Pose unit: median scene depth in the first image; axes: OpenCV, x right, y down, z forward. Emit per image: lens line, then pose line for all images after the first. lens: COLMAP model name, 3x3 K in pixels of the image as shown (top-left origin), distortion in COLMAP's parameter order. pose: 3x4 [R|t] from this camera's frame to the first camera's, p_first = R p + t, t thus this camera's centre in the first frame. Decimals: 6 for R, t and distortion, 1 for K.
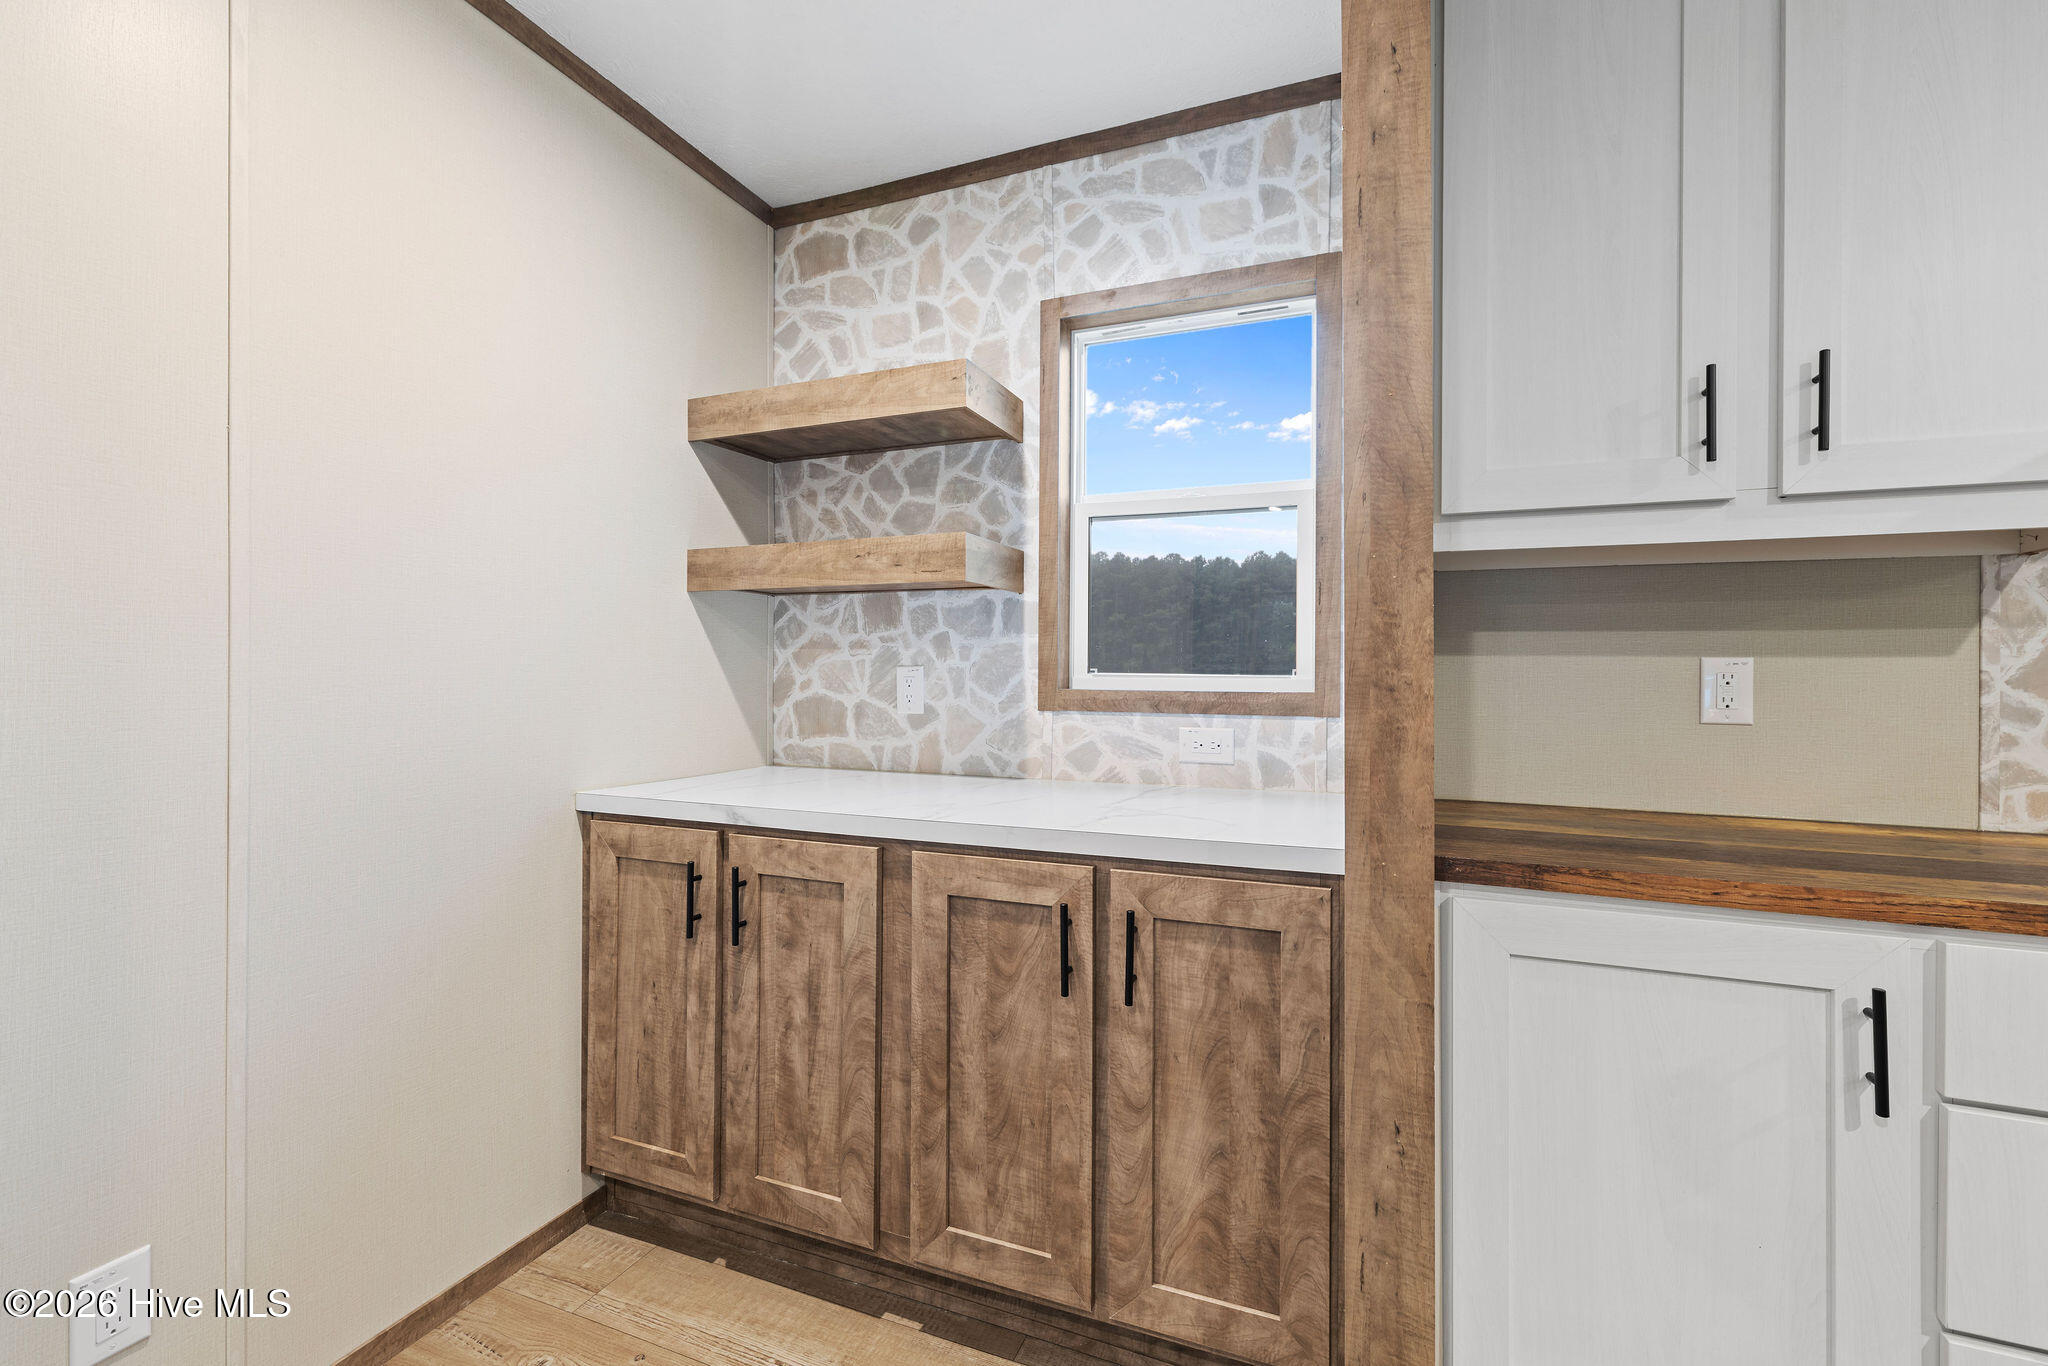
lens RADIAL K [[883.3, 0, 1022.1], [0, 883.3, 671.1], [0, 0, 1]] dist [-0.000564, 0.000416]
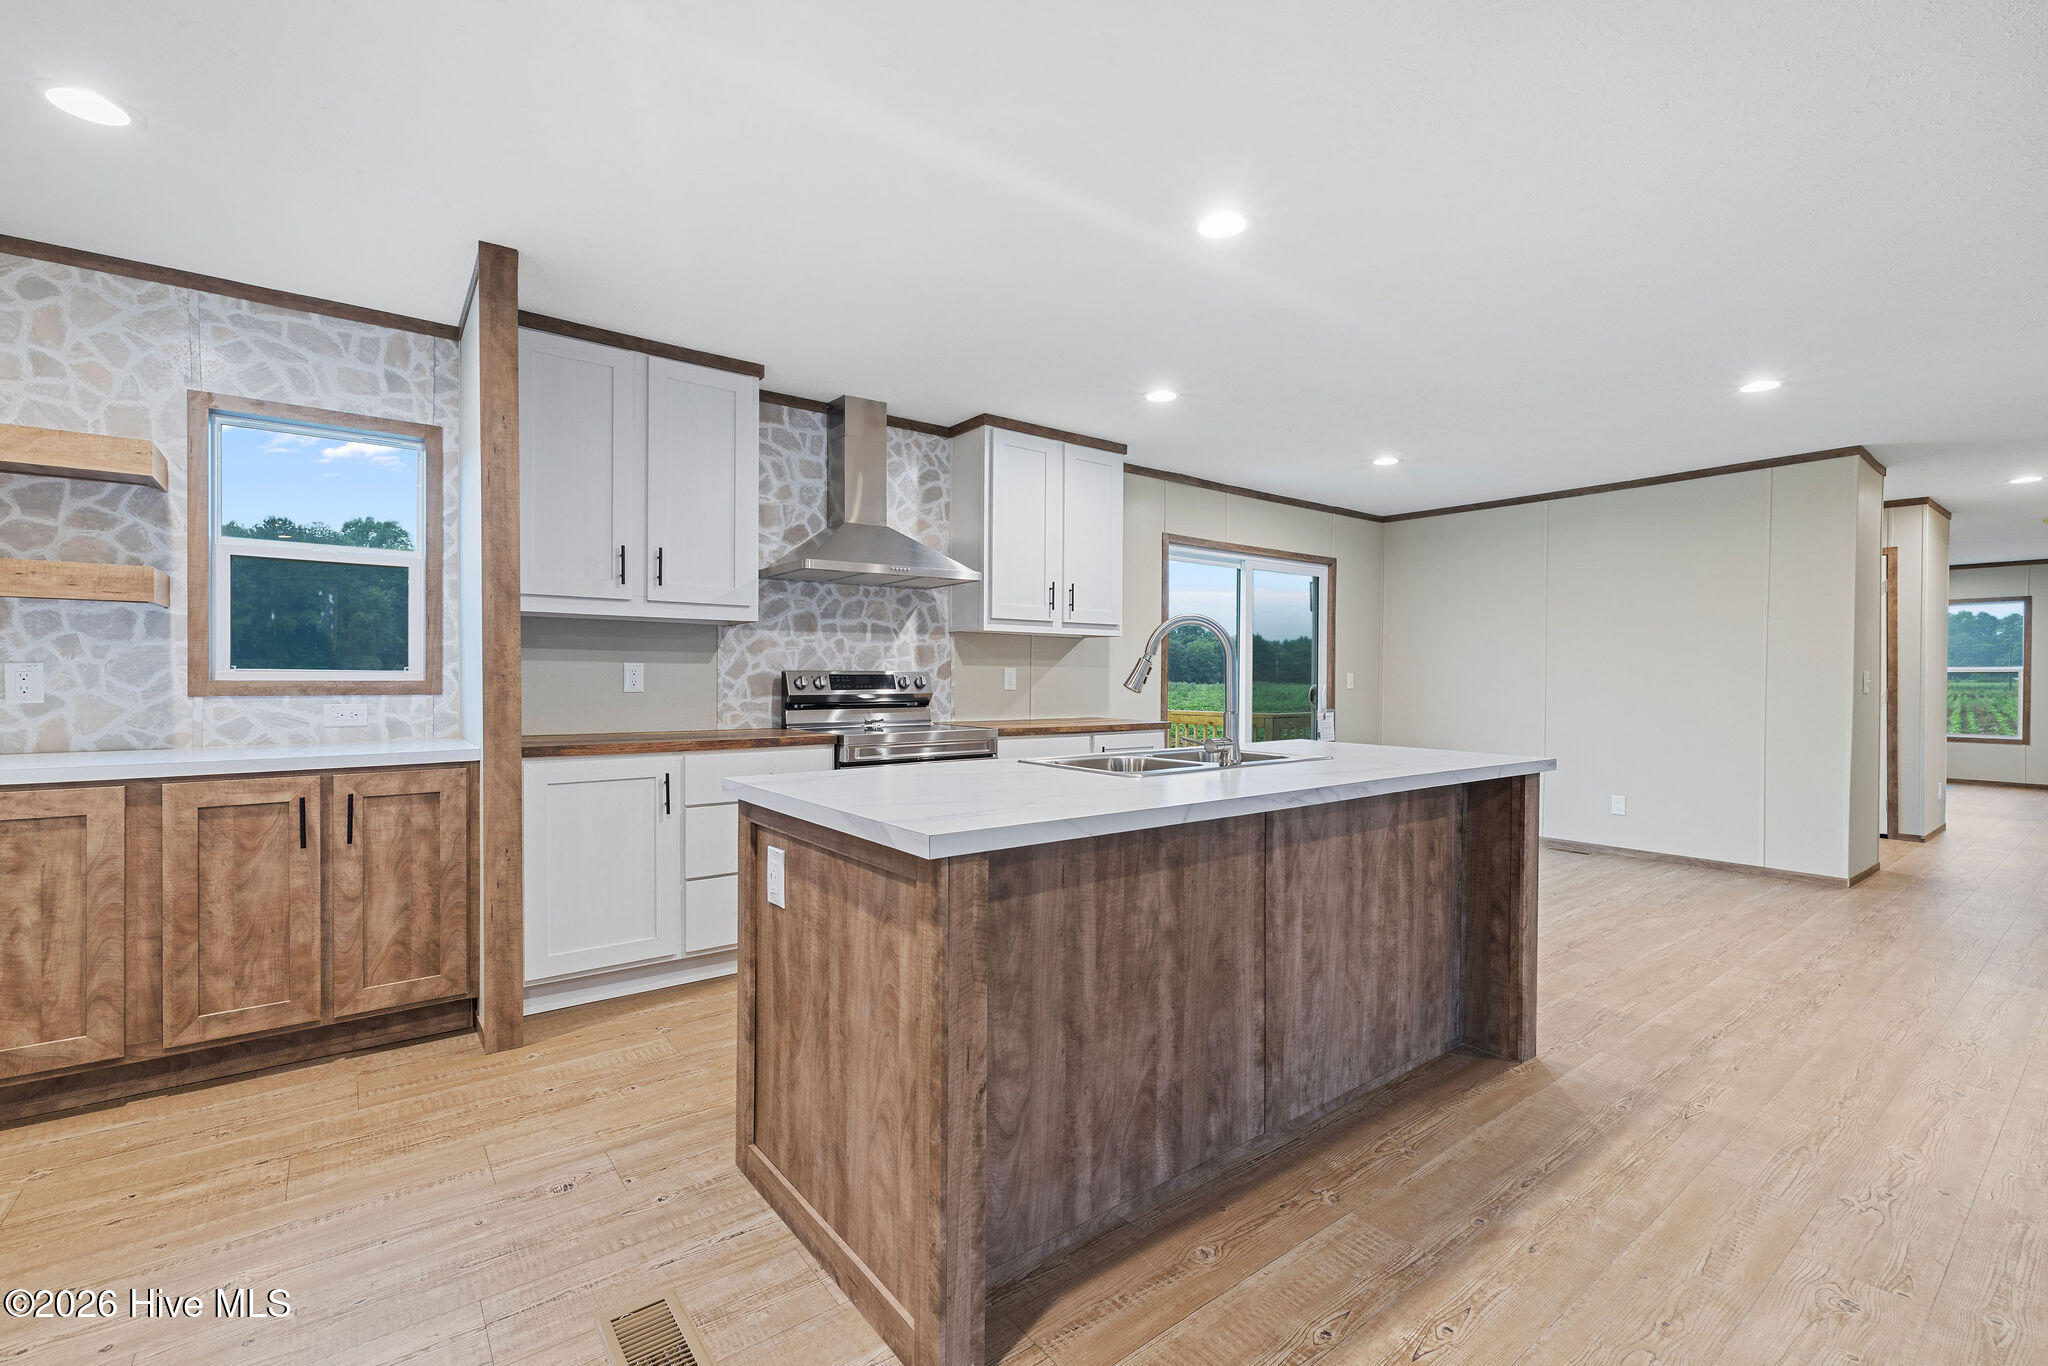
lens RADIAL K [[890.3, 0, 1026.4], [0, 890.3, 680.9], [0, 0, 1]] dist [0.001292, 0.001041]
pose [[0.500932, -0.007572, 0.865454, -0.635331], [-0.003236, 0.999938, 0.010622, 0.002648], [-0.865481, -0.008121, 0.500876, -0.957834]]
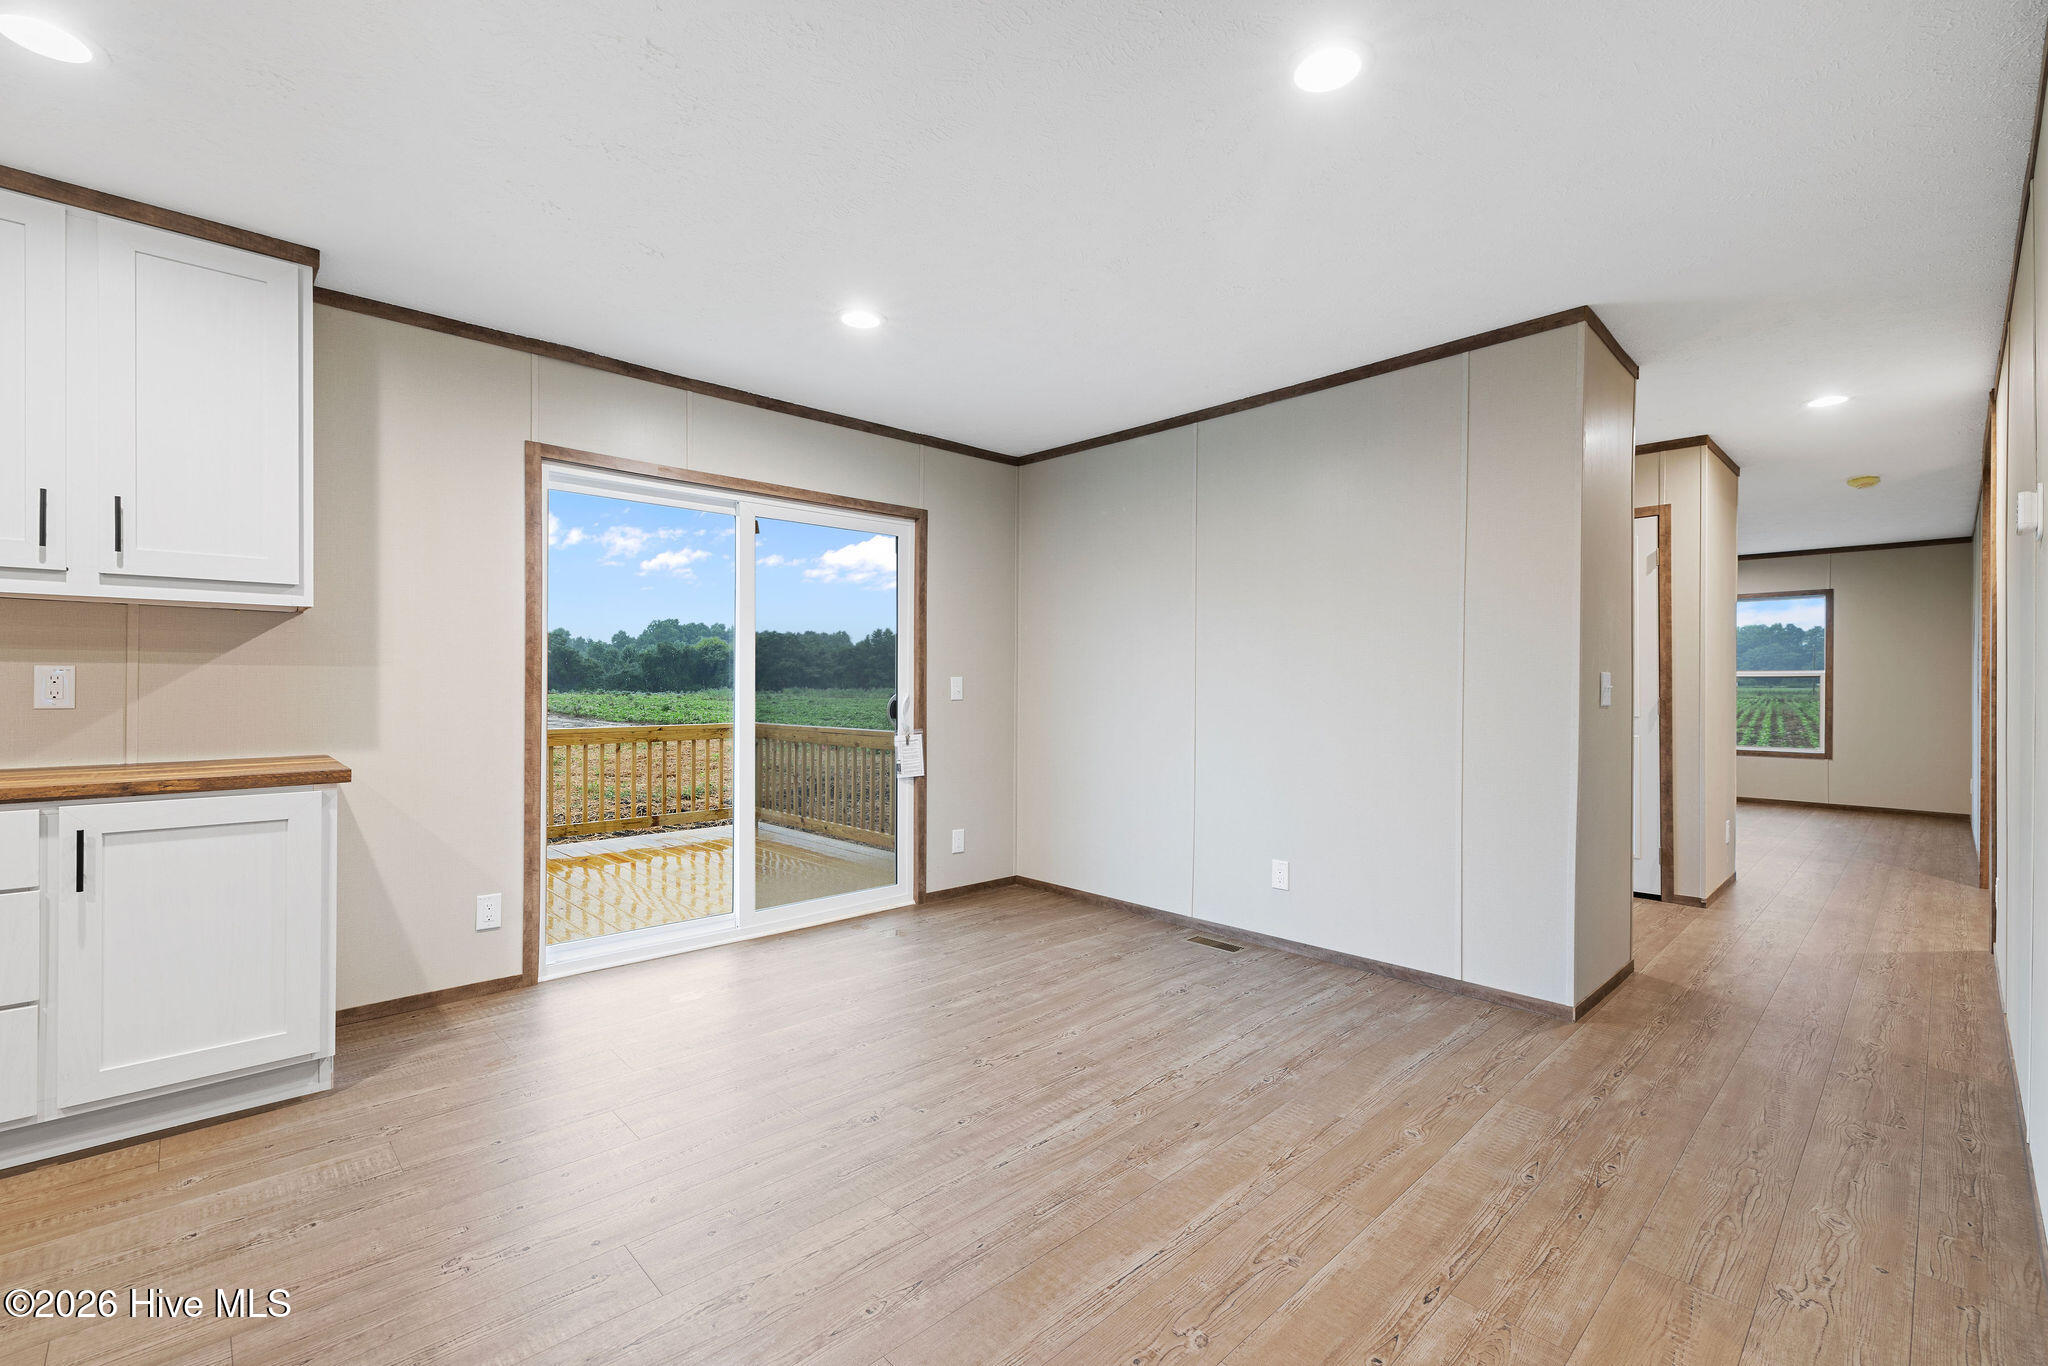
lens RADIAL K [[883.2, 0, 1023.8], [0, 883.2, 684.1], [0, 0, 1]] dist [0.001612, 0.000390]
pose [[0.407897, -0.004404, 0.913017, 1.121806], [-0.001912, 0.999982, 0.005678, 0.010852], [-0.913026, -0.004062, 0.407881, -1.529353]]
